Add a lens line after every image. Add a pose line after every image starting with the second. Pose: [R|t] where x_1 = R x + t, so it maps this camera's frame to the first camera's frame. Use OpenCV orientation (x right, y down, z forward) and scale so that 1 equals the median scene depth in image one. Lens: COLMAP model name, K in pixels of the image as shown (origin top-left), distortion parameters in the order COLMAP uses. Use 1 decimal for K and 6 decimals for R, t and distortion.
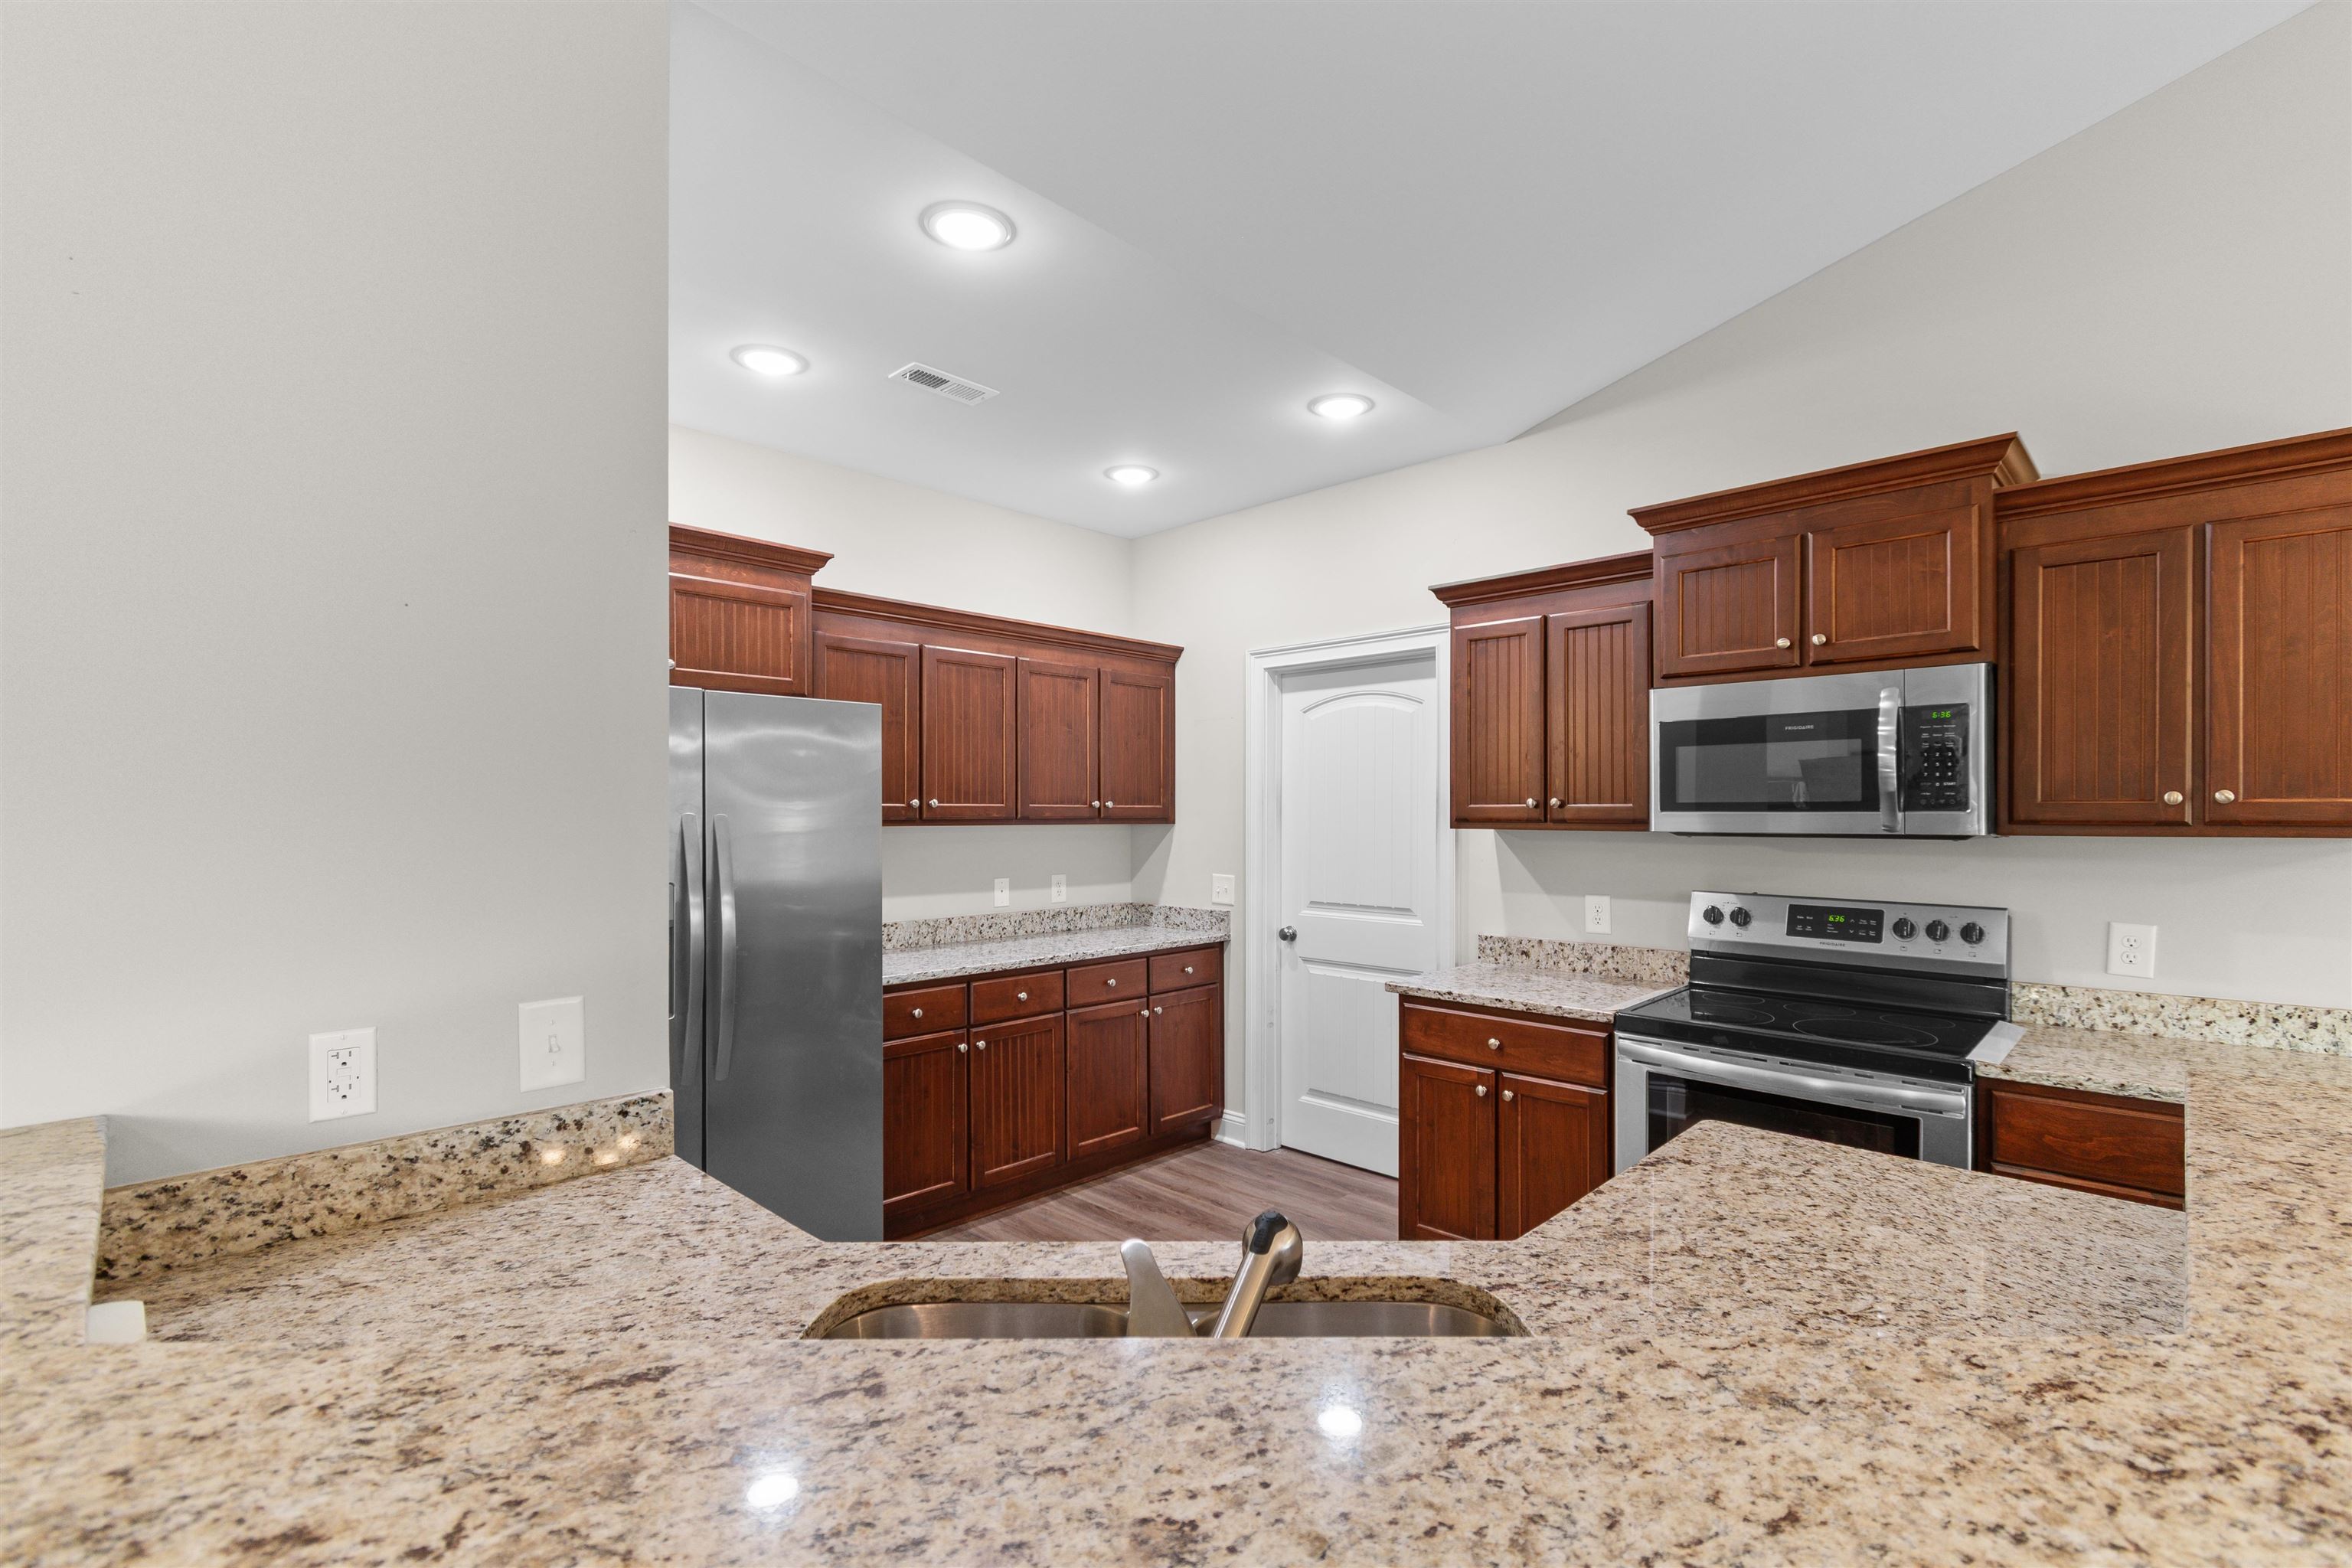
lens RADIAL K [[1038.6, 0, 1184.3], [0, 1038.6, 812.4], [0, 0, 1]] dist [0.001358, -0.000167]
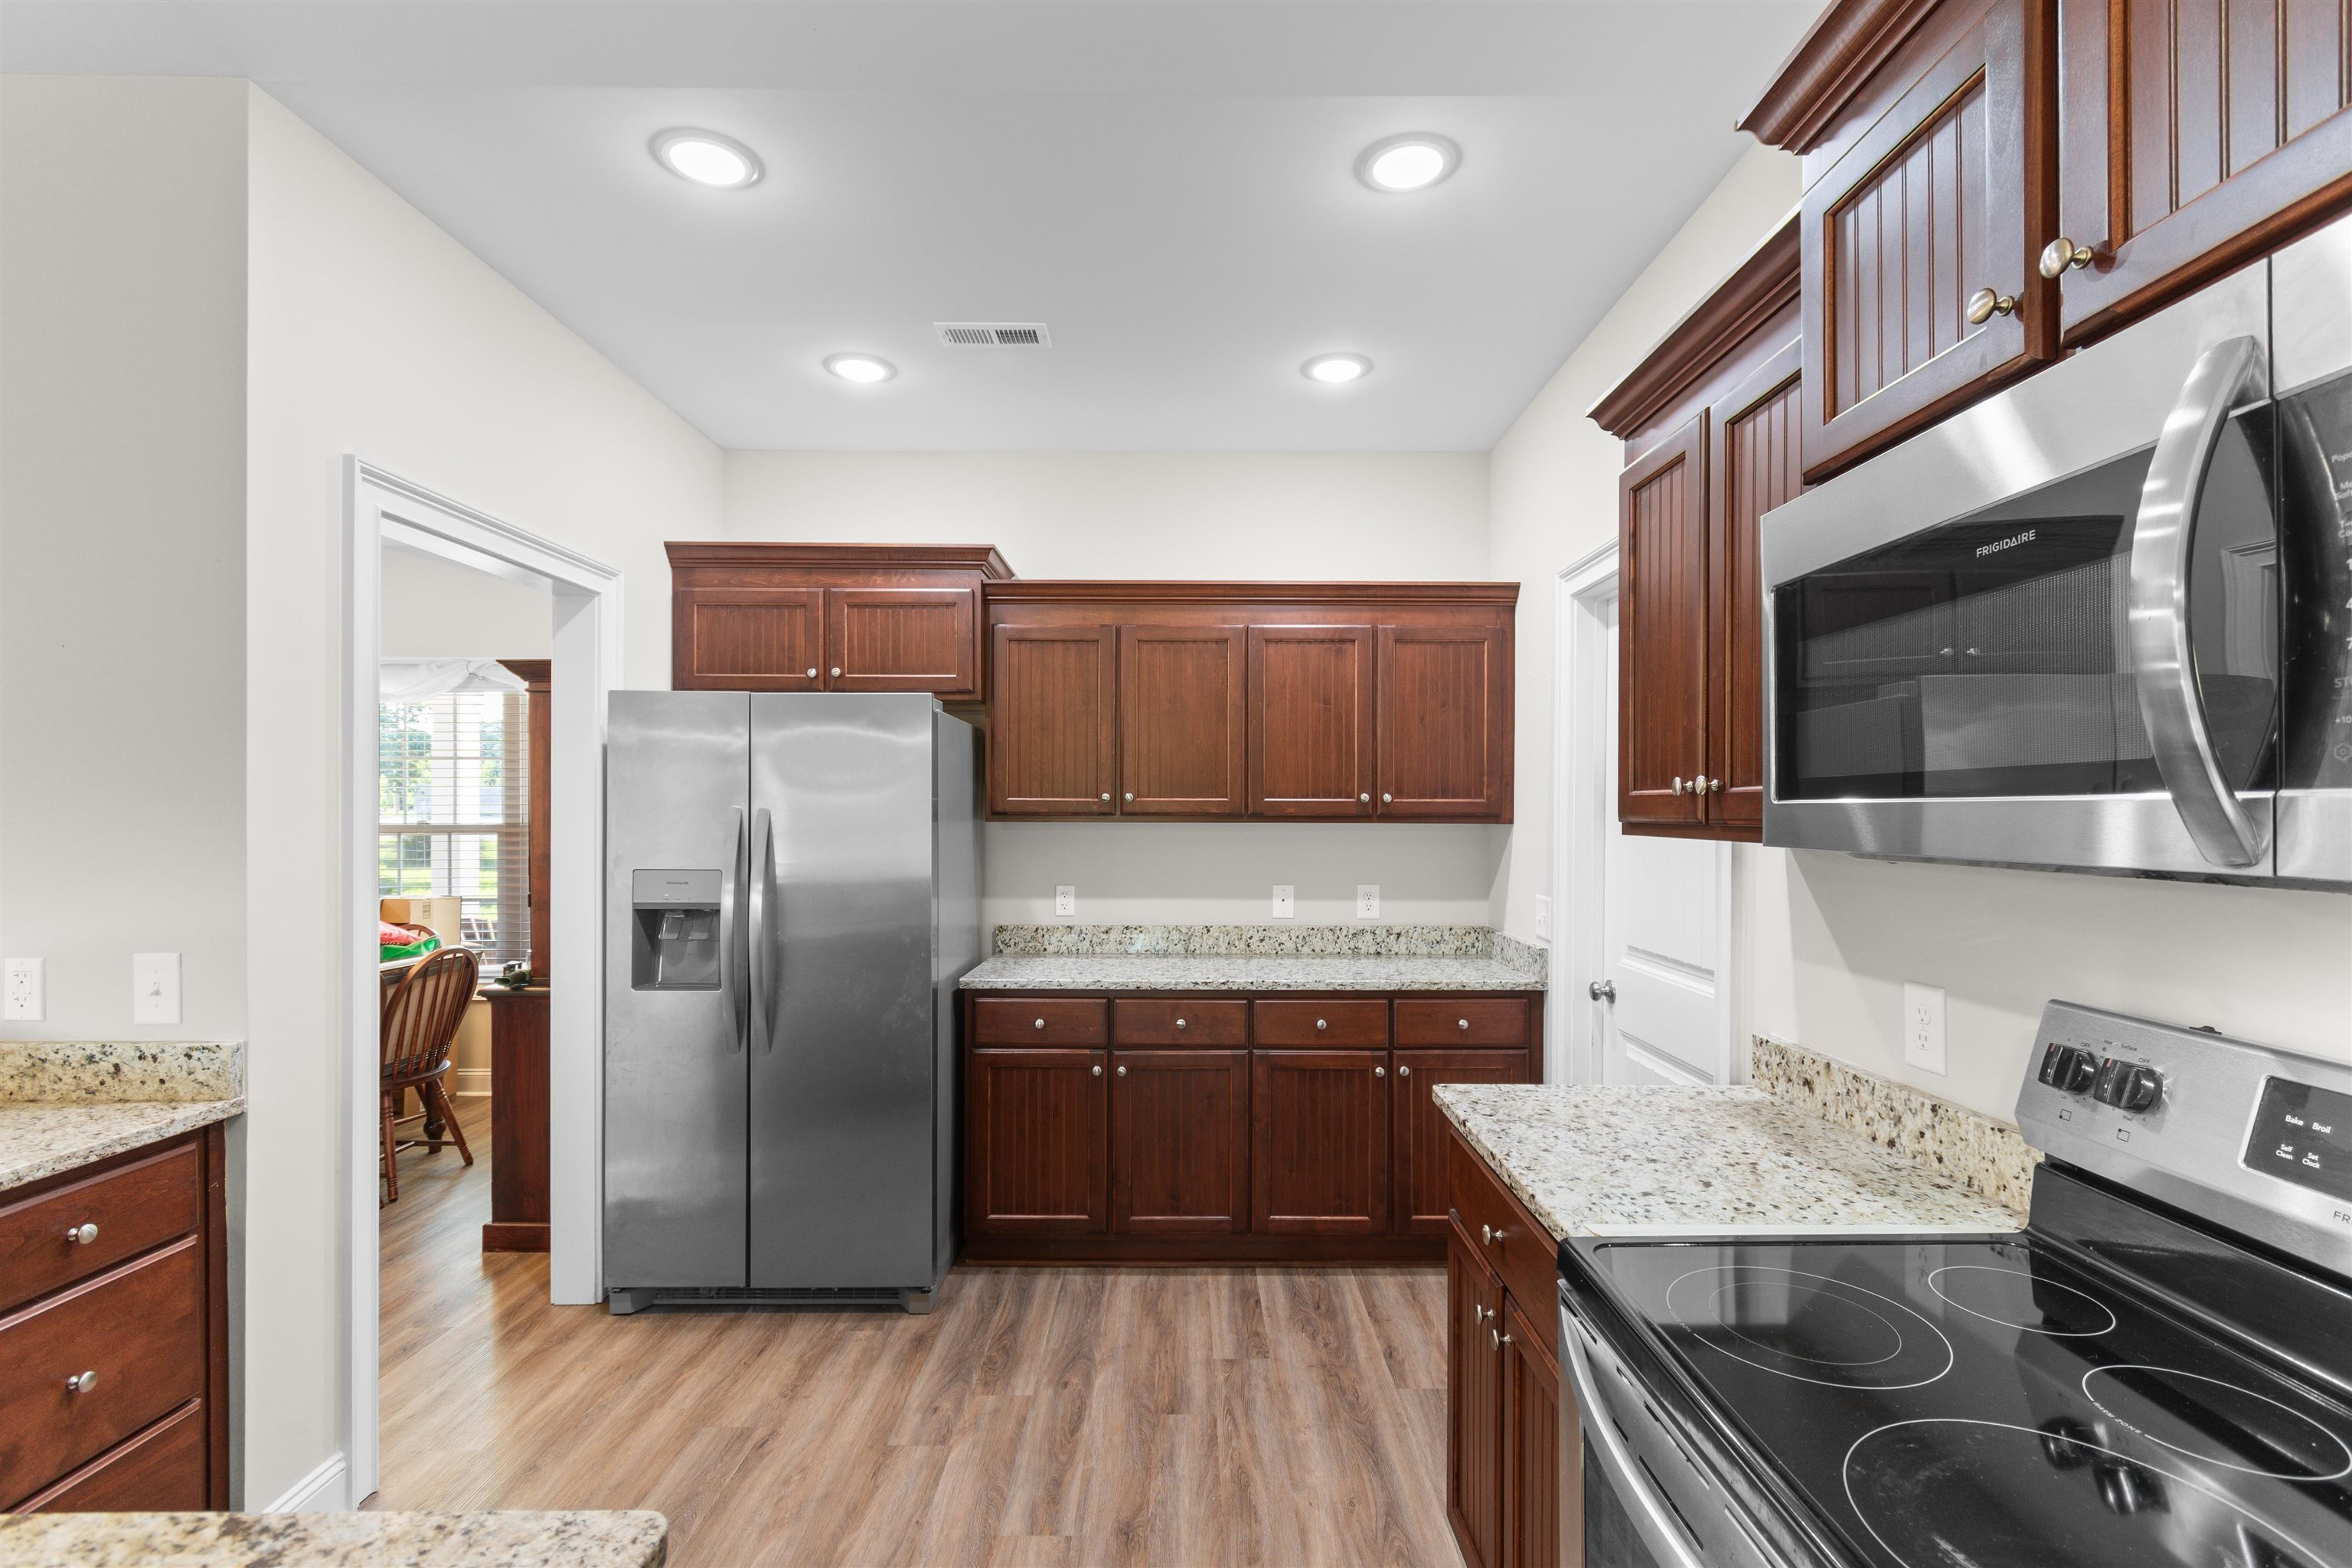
lens RADIAL K [[1038.6, 0, 1183.1], [0, 1038.6, 816.3], [0, 0, 1]] dist [0.001358, -0.000167]
pose [[0.697628, 0.004942, -0.716443, 0.491963], [-0.002420, 0.999987, 0.004541, 0.003797], [0.716456, -0.001434, 0.697630, 0.441753]]
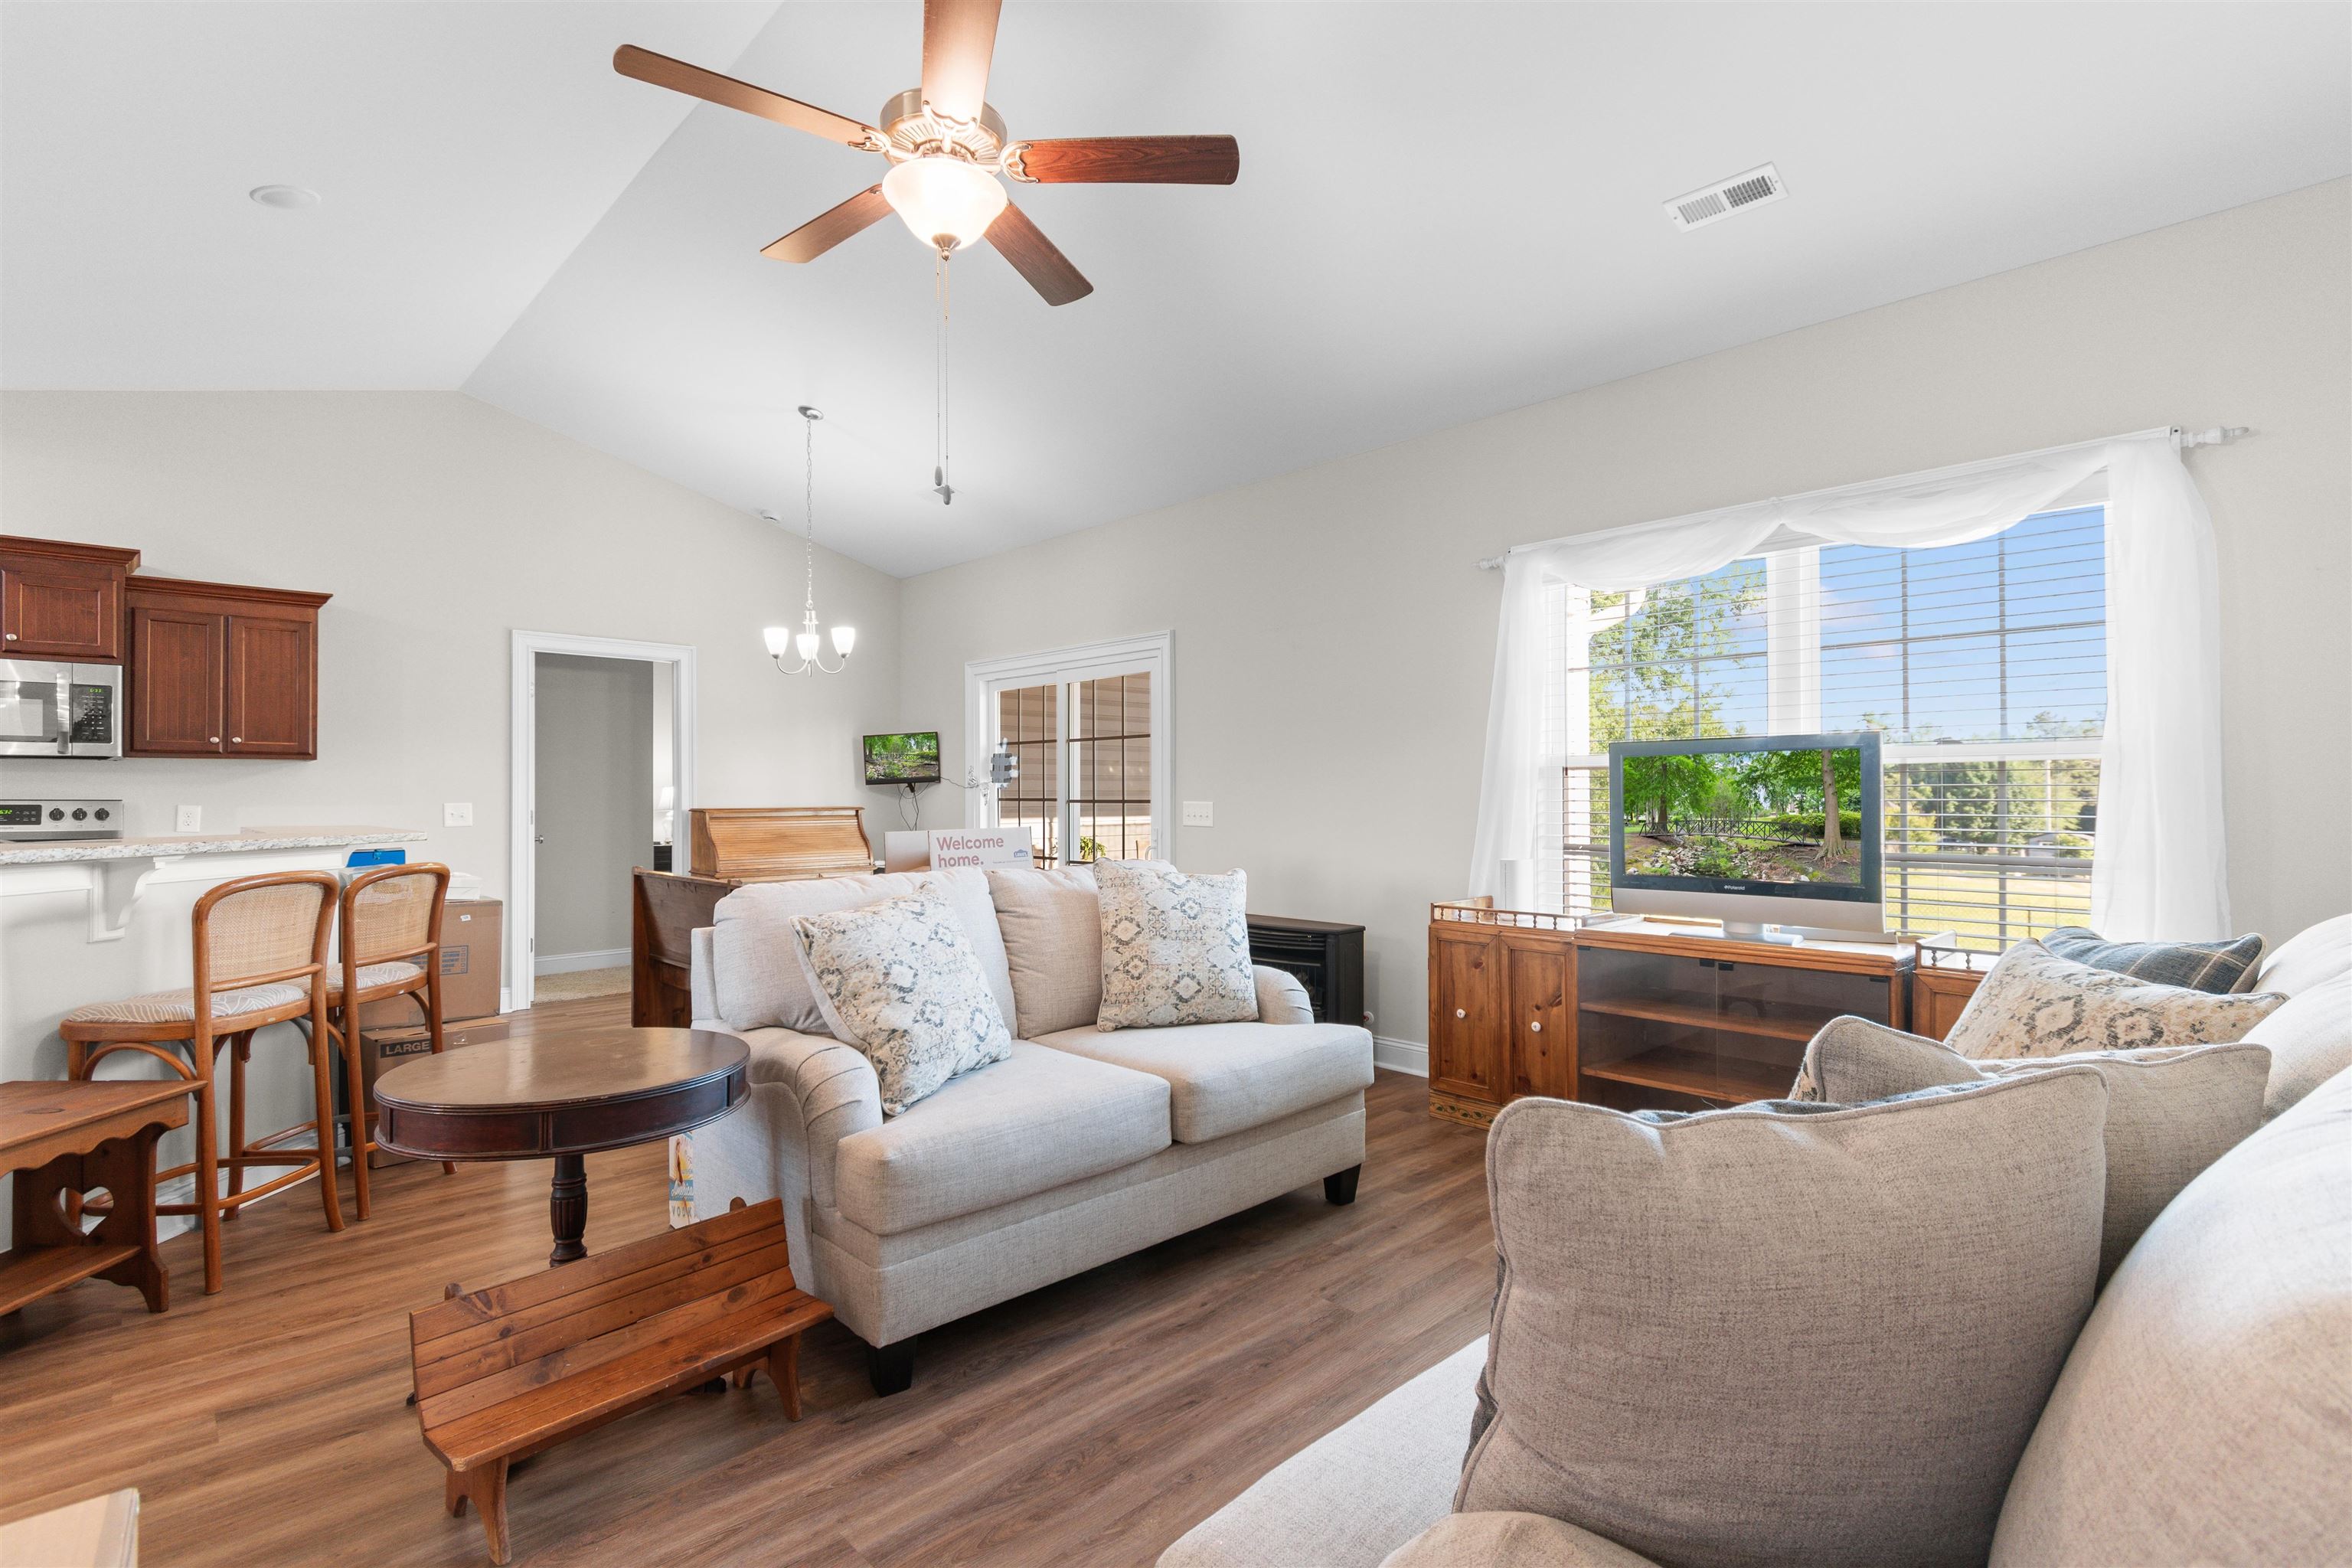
lens RADIAL K [[1113.5, 0, 1194.6], [0, 1113.5, 786.2], [0, 0, 1]] dist [-0.001731, -0.001037]
pose [[0.035618, 0.009249, 0.999323, -0.819934], [0.001959, 0.999955, -0.009325, 0.068423], [-0.999364, 0.002290, 0.035598, -0.713514]]
